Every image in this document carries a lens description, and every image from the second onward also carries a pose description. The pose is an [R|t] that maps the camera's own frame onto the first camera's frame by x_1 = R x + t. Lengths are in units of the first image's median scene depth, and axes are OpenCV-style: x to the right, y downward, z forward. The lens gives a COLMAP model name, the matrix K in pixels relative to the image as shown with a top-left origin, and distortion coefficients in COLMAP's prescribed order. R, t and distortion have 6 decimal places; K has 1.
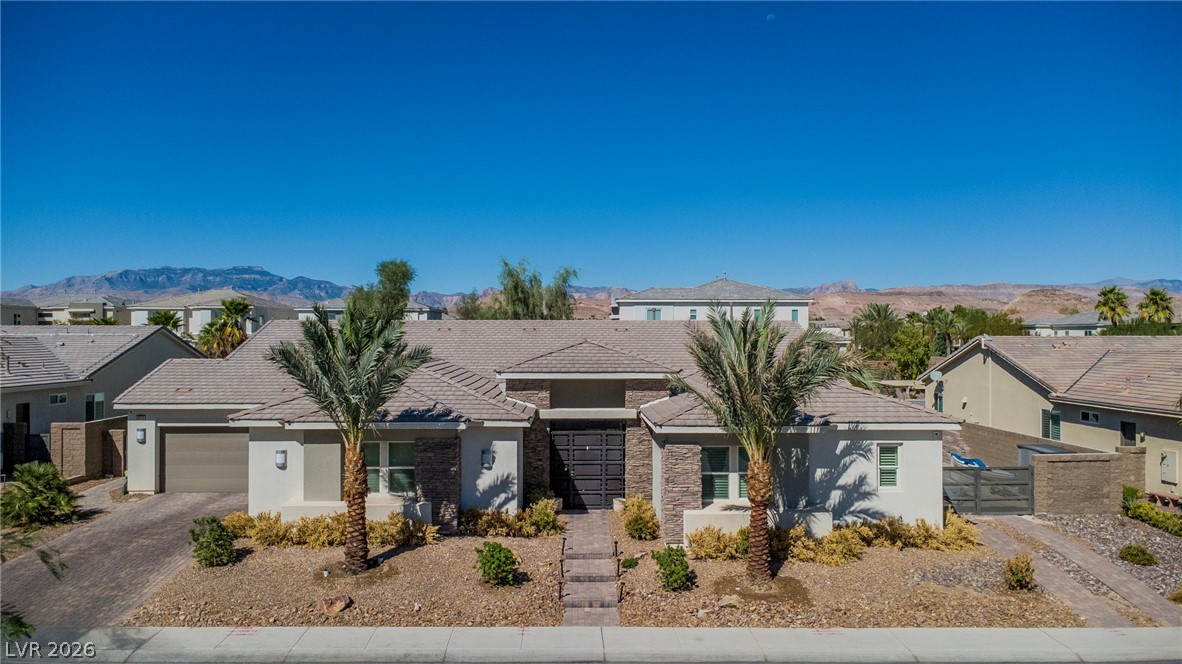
lens RADIAL K [[826.3, 0, 591.0], [0, 826.3, 332.0], [0, 0, 1]] dist [0.034406, -0.042331]
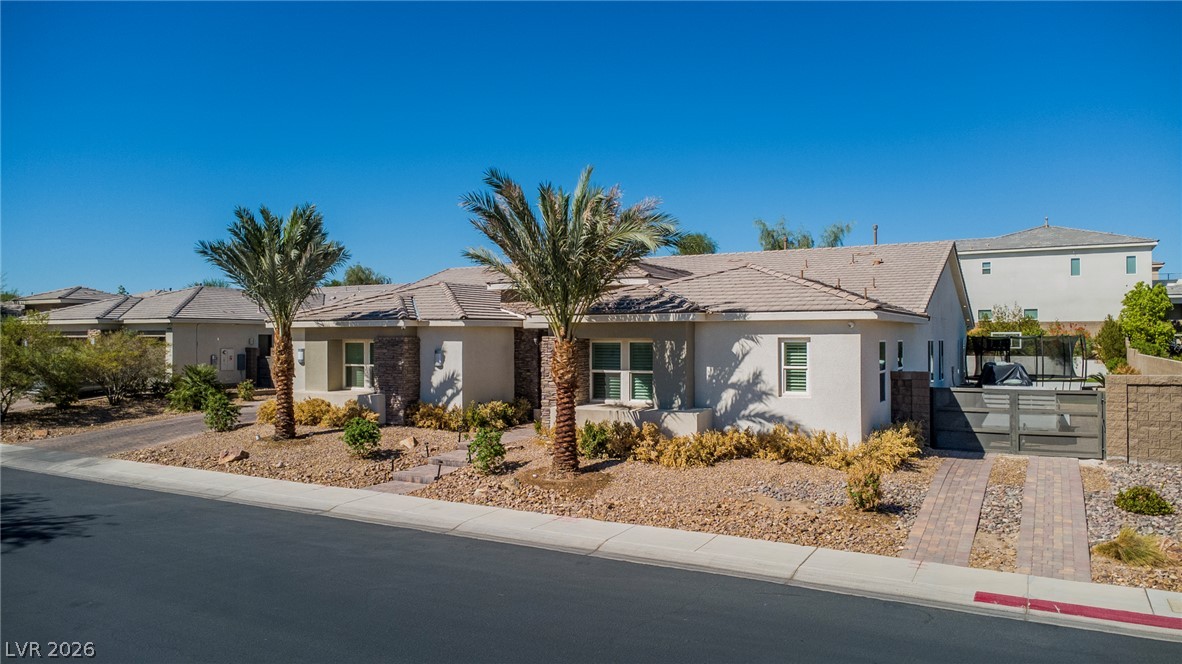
lens RADIAL K [[826.3, 0, 591.0], [0, 826.3, 332.0], [0, 0, 1]] dist [0.034406, -0.042331]
pose [[0.862924, -0.005910, -0.505299, 0.573871], [0.004945, 0.999982, -0.003251, 0.124806], [0.505309, 0.000306, 0.862938, 0.190180]]
